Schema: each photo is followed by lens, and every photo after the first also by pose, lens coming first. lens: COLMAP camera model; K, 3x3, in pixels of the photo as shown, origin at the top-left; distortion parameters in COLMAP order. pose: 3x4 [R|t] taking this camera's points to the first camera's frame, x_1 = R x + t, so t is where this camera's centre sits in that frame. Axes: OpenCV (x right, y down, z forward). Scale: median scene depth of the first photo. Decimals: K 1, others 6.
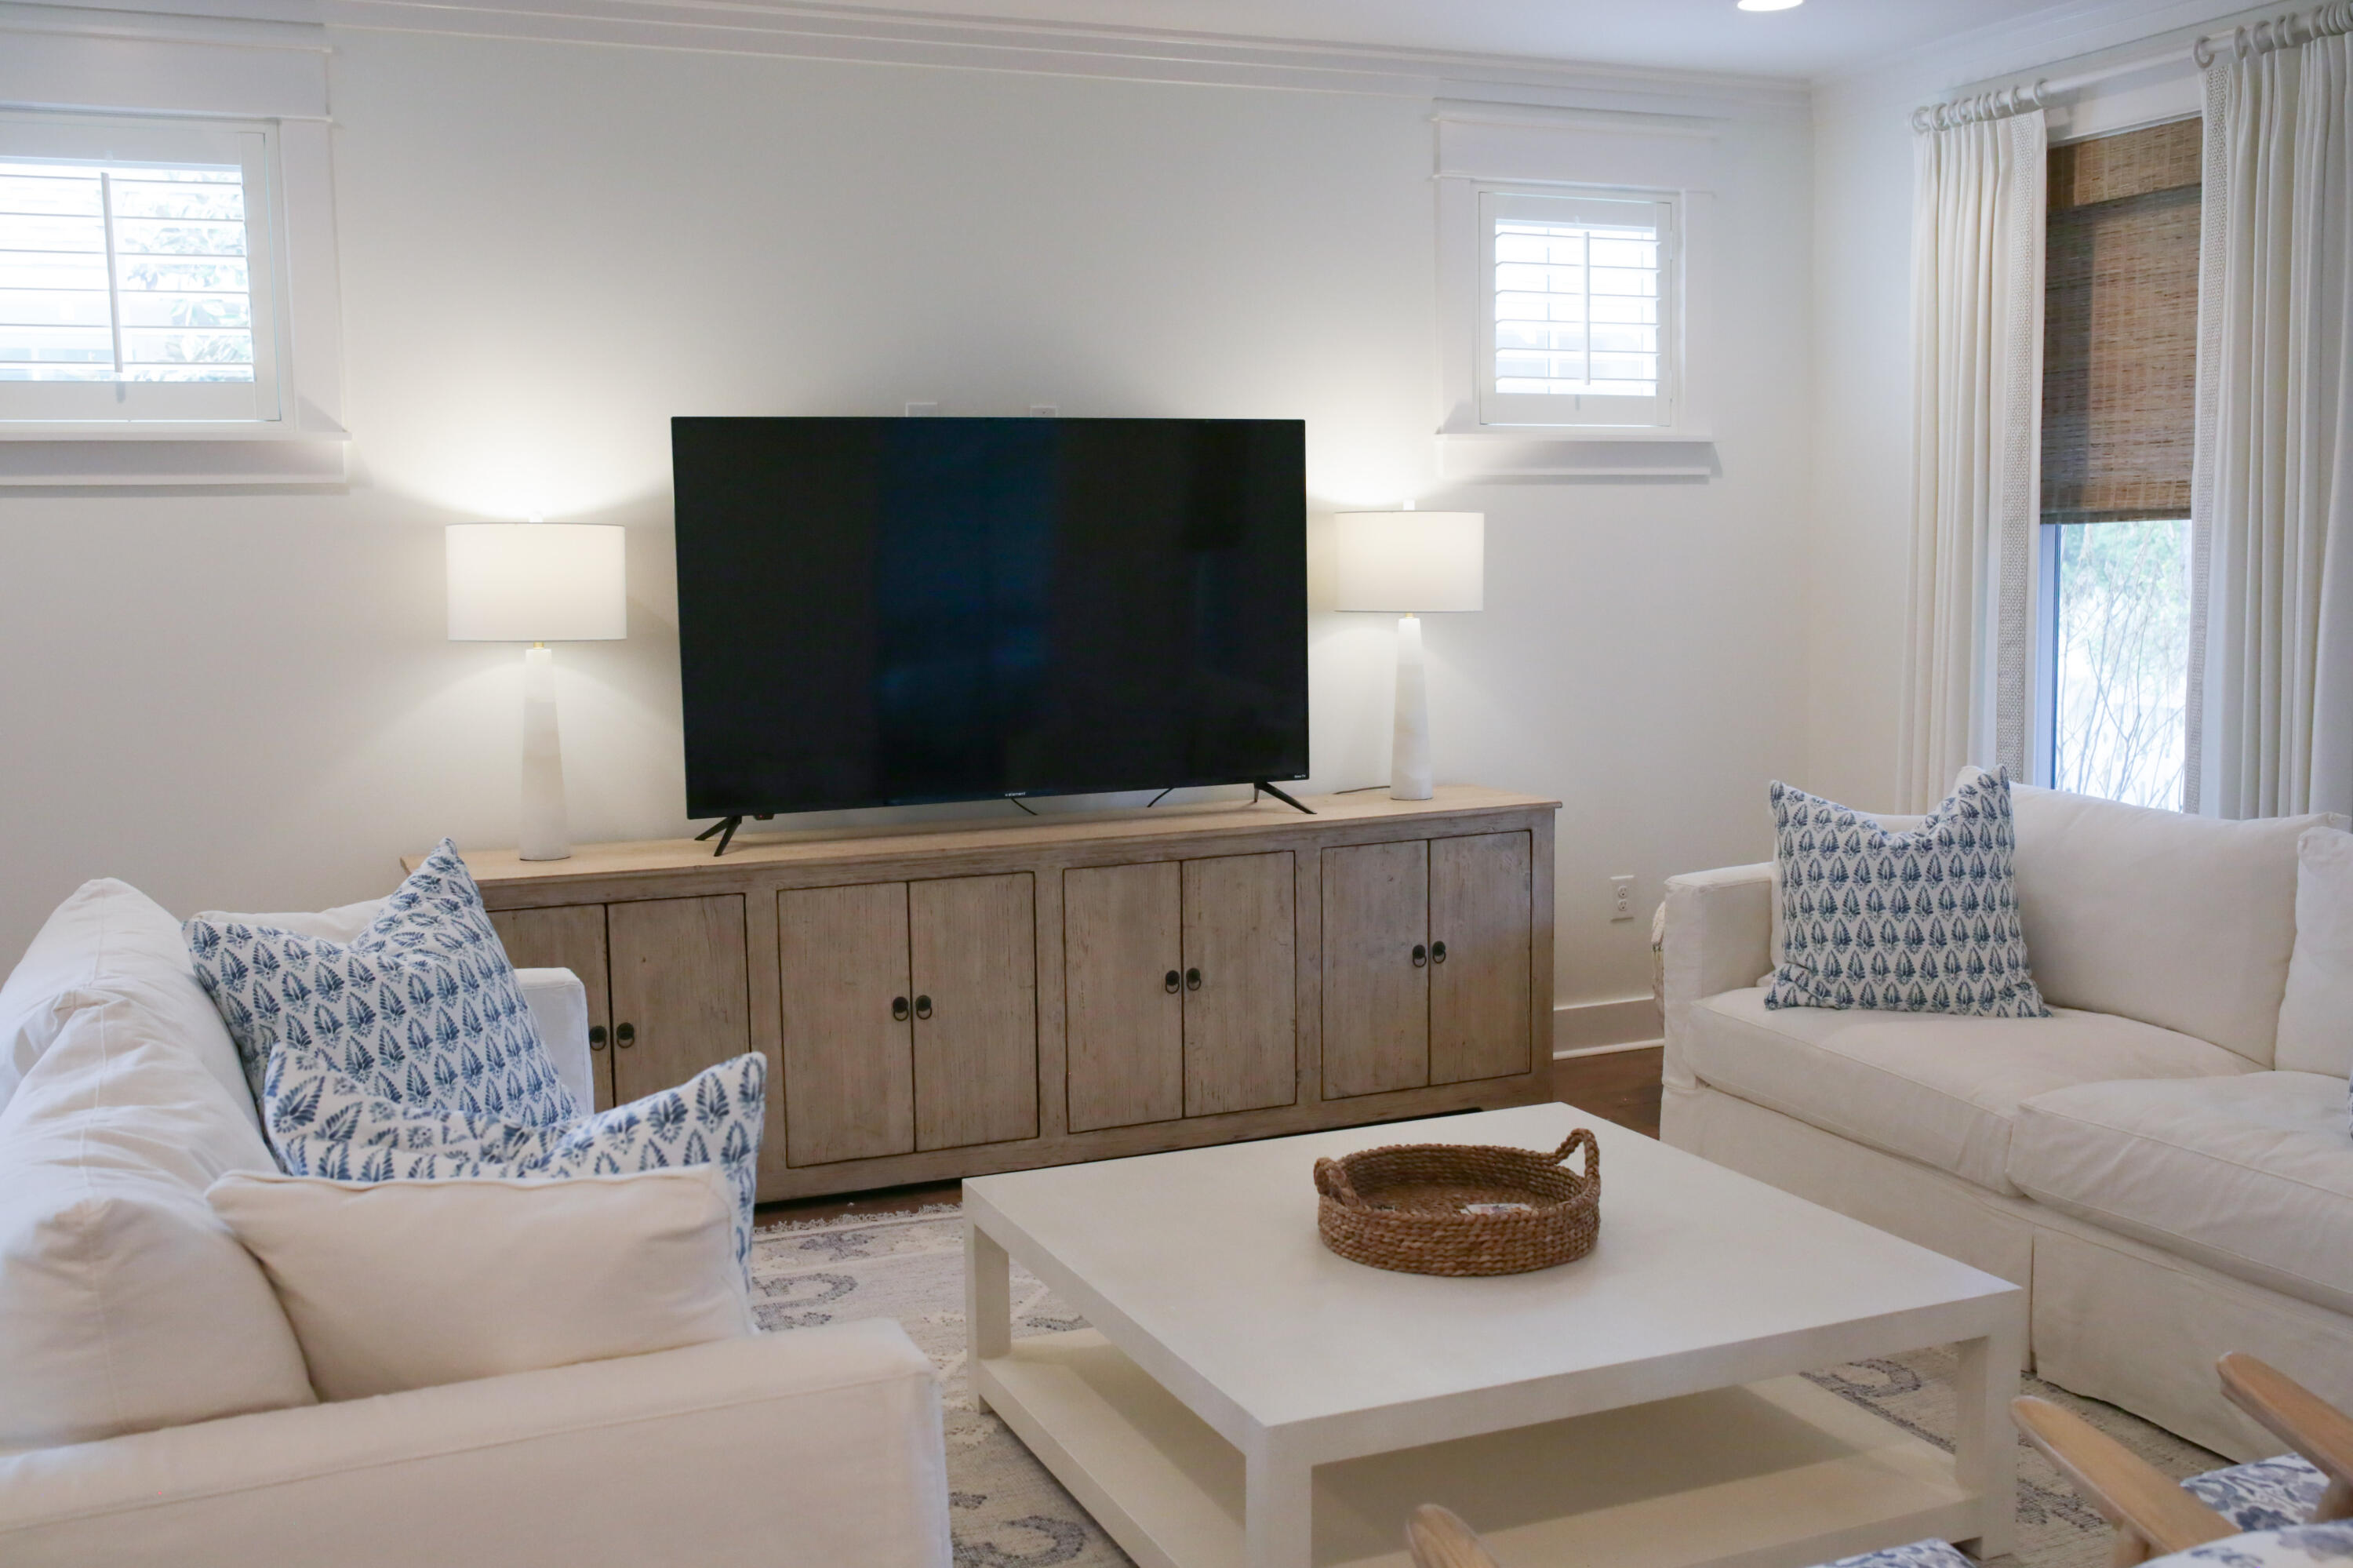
lens RADIAL K [[2237.6, 0, 1166.1], [0, 2237.6, 781.0], [0, 0, 1]] dist [-0.057667, 0.082648]
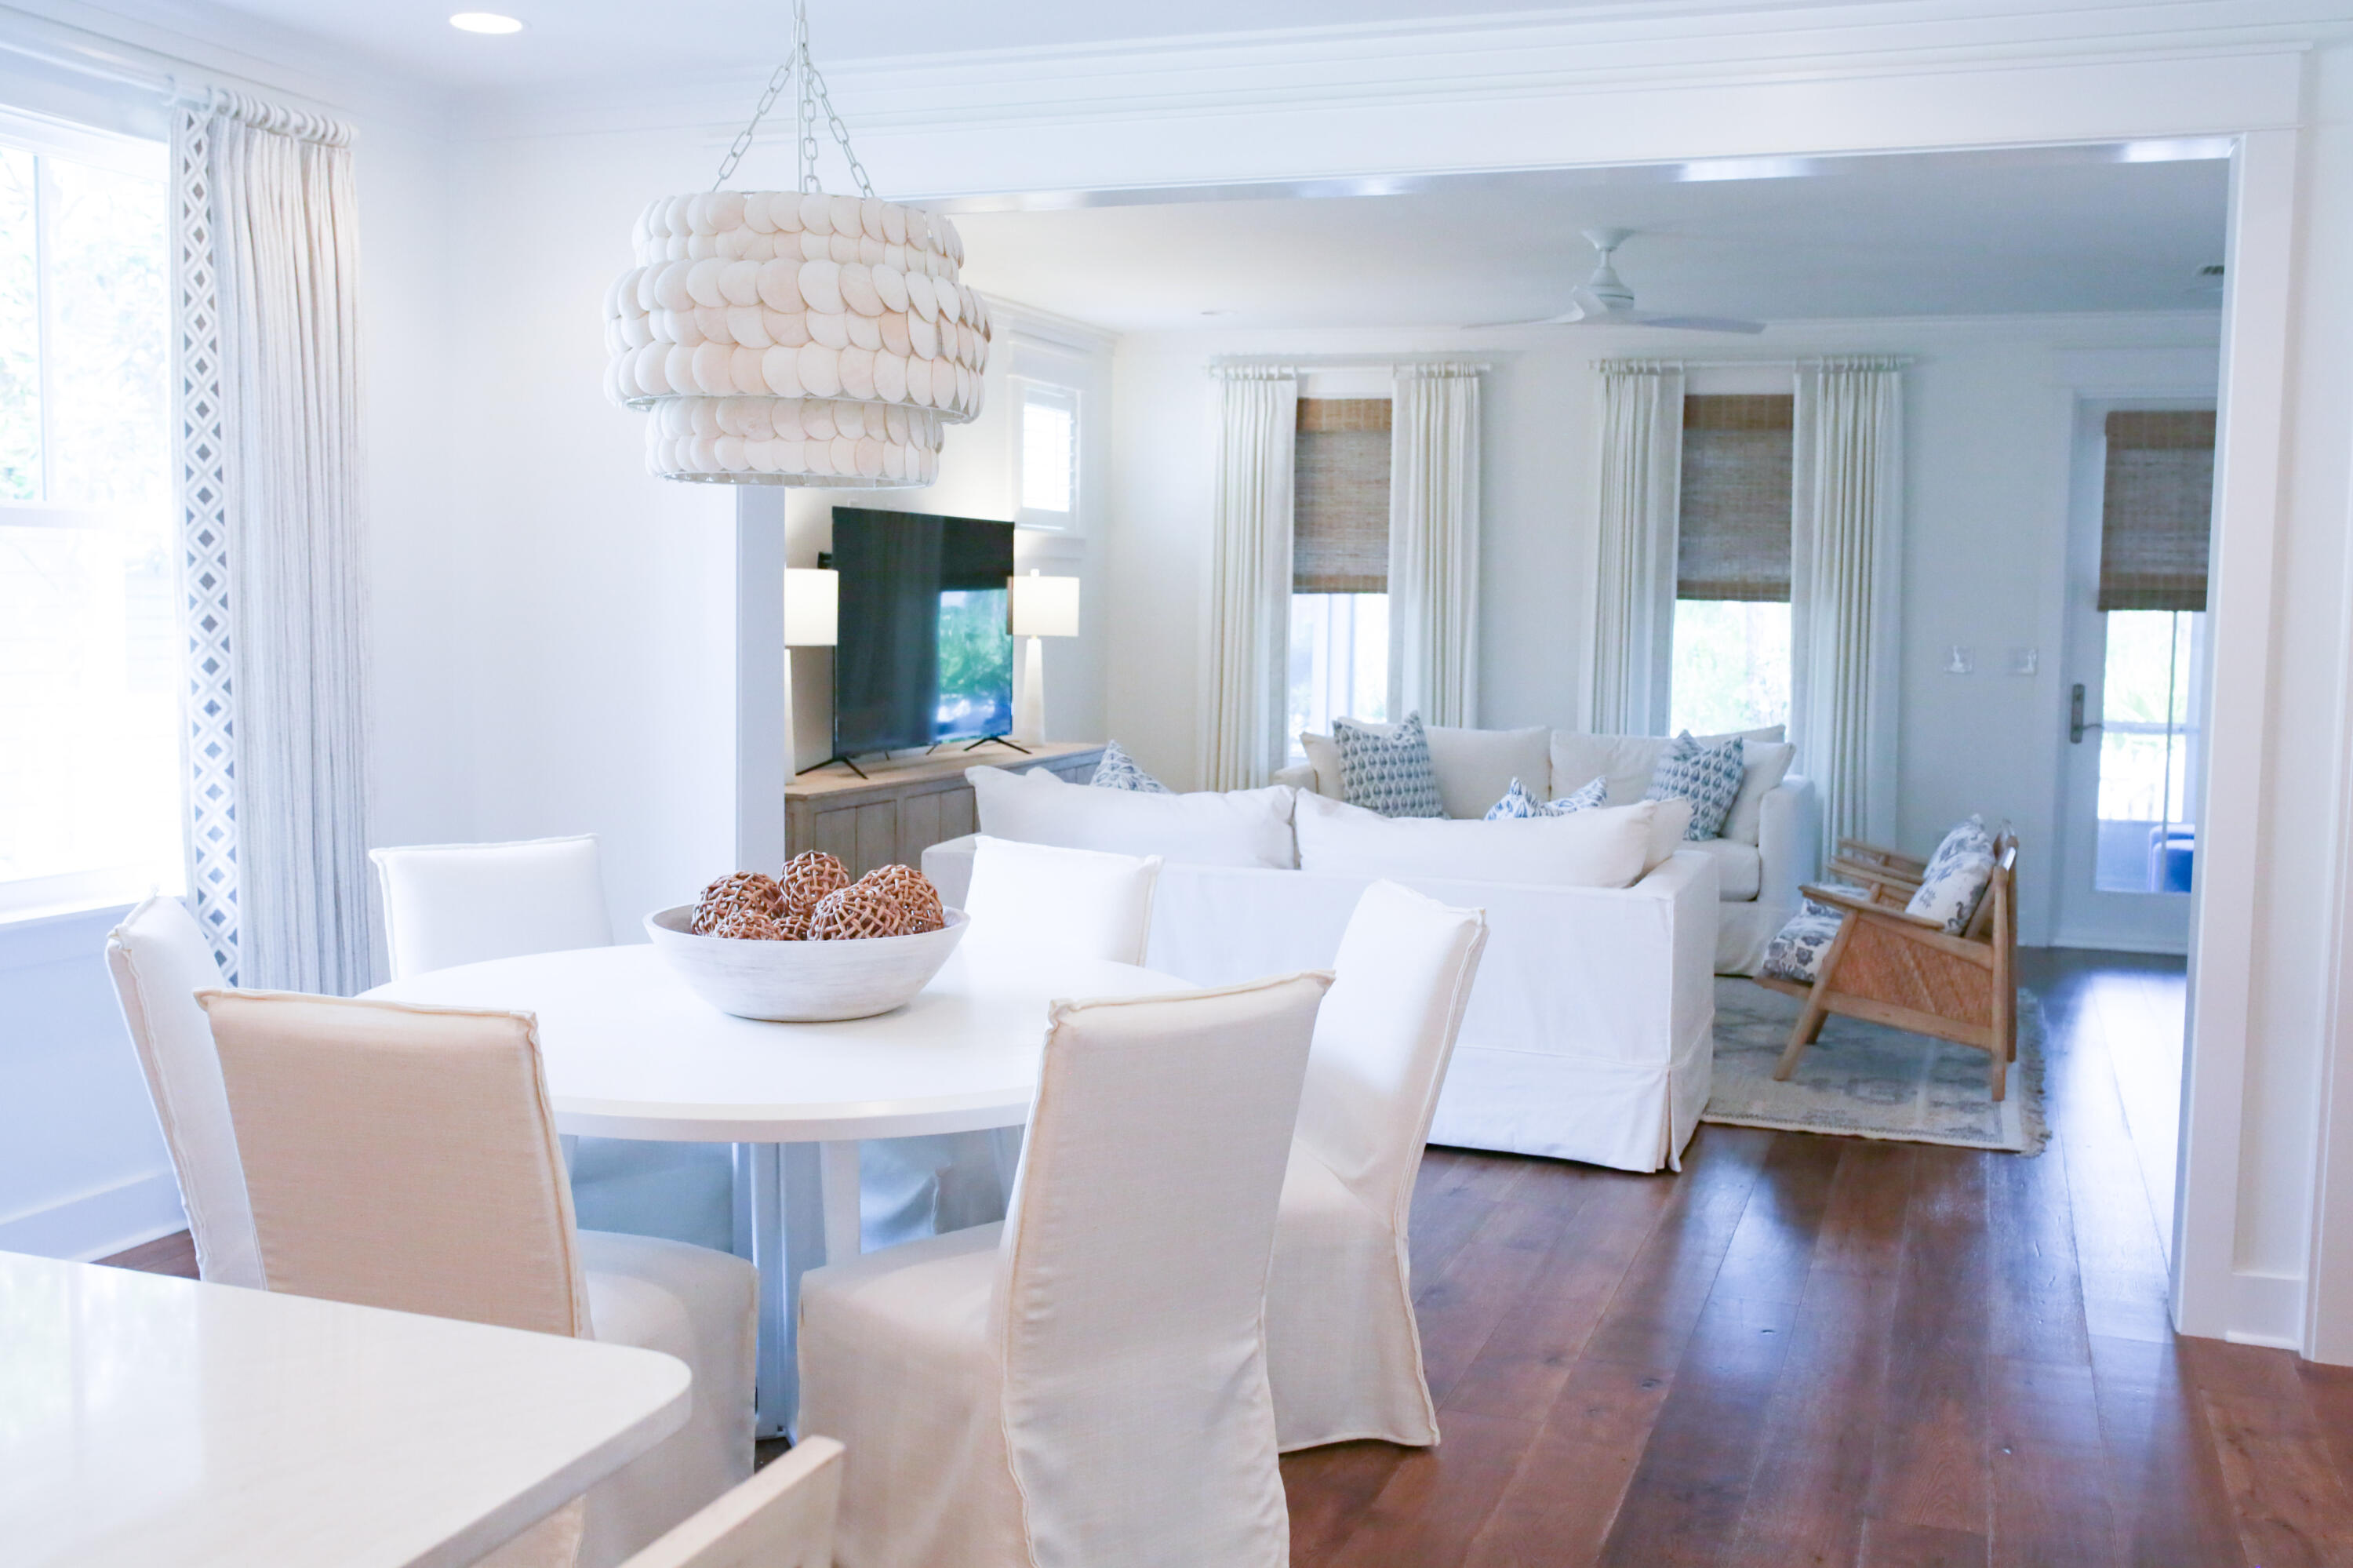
lens RADIAL K [[2237.6, 0, 1166.1], [0, 2237.6, 781.0], [0, 0, 1]] dist [-0.057667, 0.082648]
pose [[0.672445, -0.033367, 0.739395, -1.129739], [0.053762, 0.998546, -0.003833, 0.047720], [-0.738192, 0.042329, 0.673261, -0.213346]]
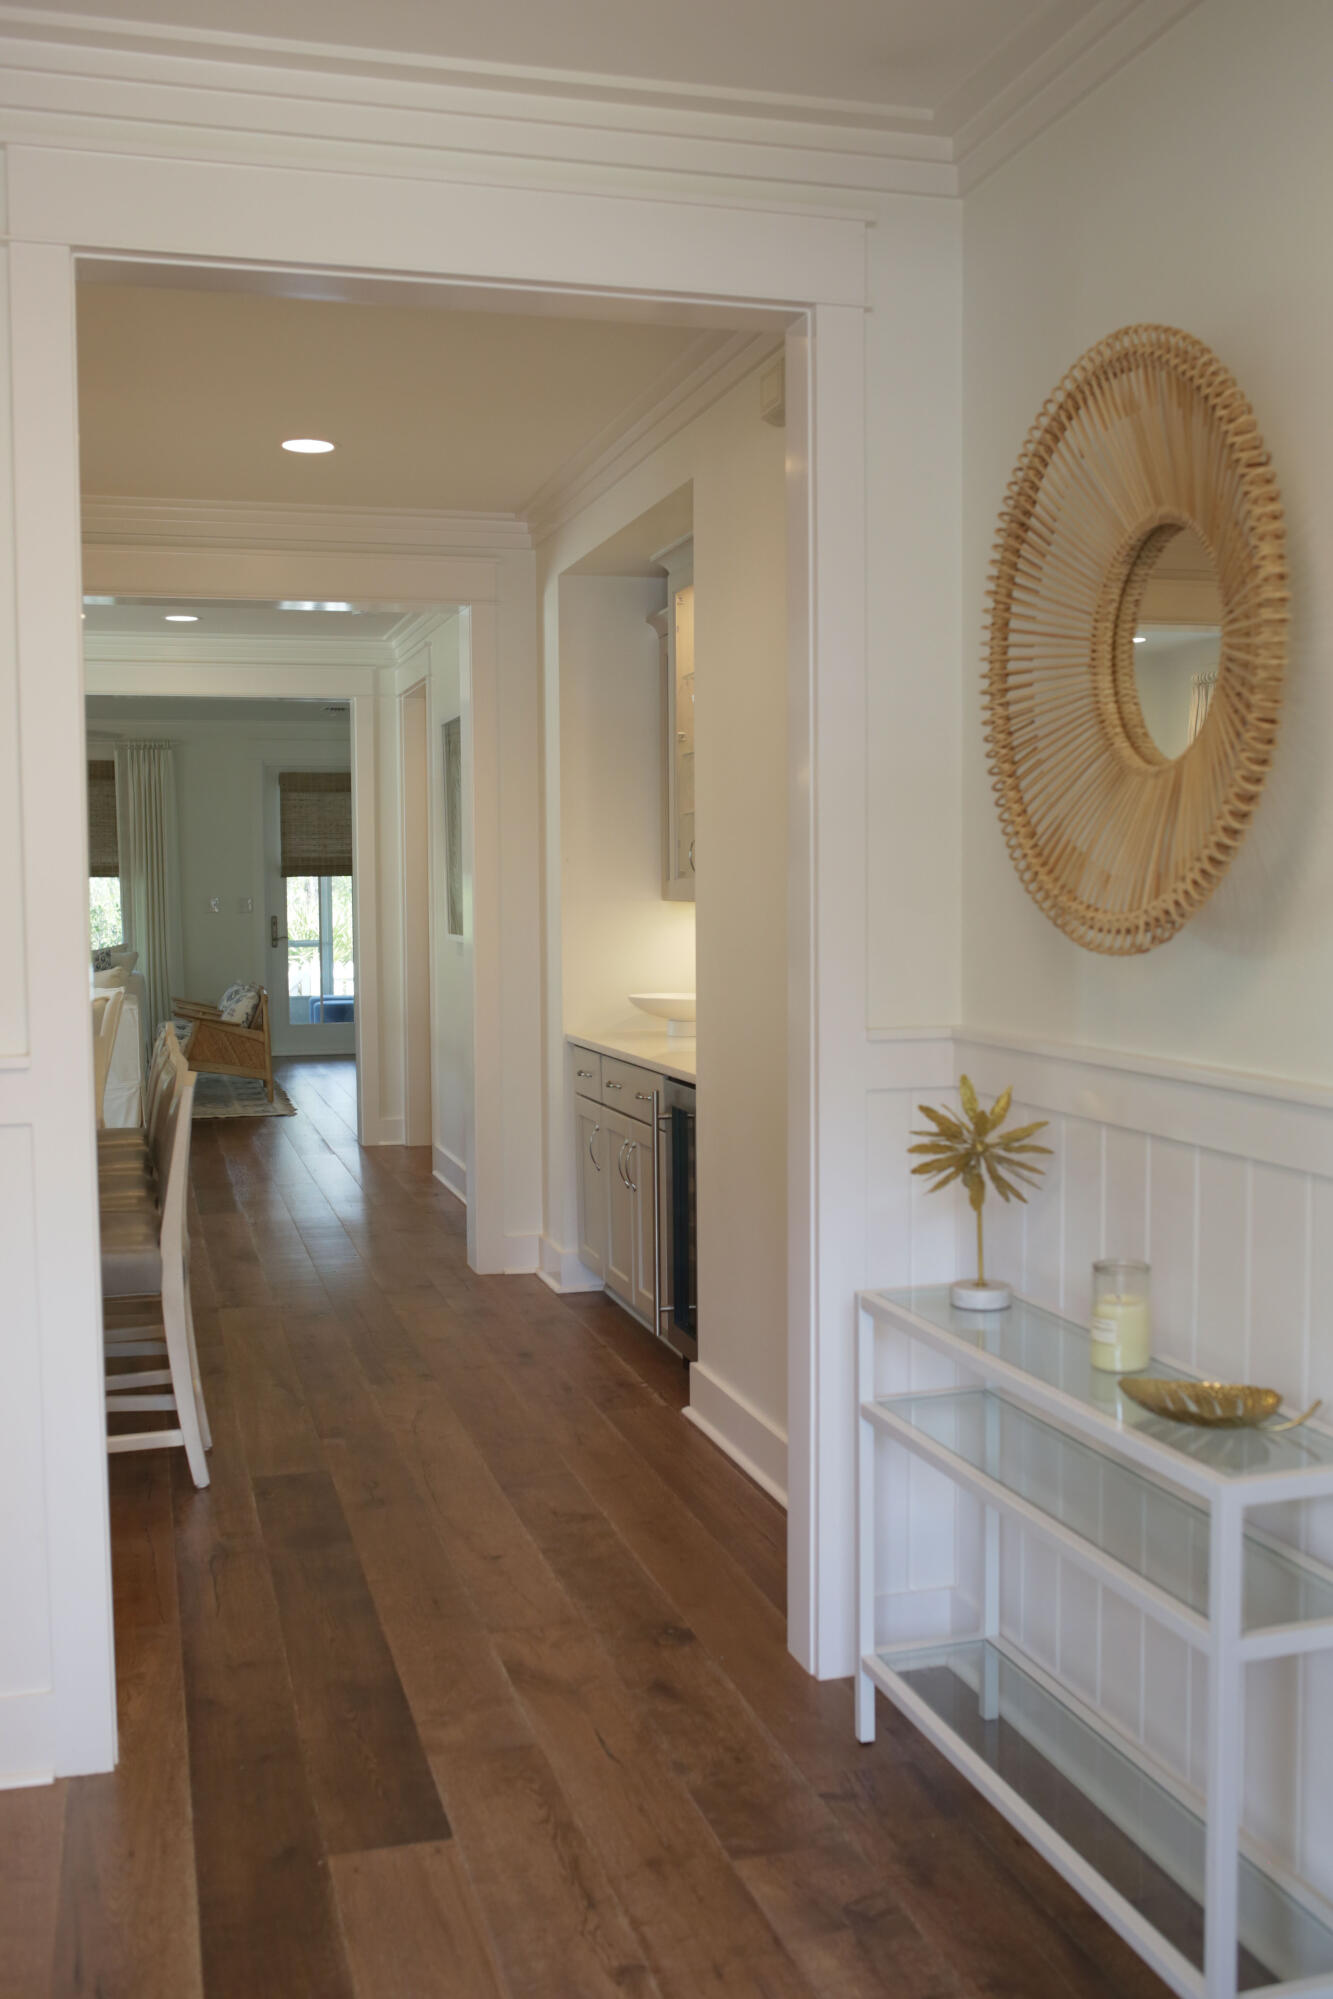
lens RADIAL K [[1900.9, 0, 666.5], [0, 1900.9, 999.5], [0, 0, 1]] dist [-0.057667, 0.082648]
pose [[0.108420, -0.045383, 0.993069, -2.097233], [0.115467, 0.992771, 0.032763, 0.102043], [-0.987377, 0.111114, 0.112876, -0.450716]]
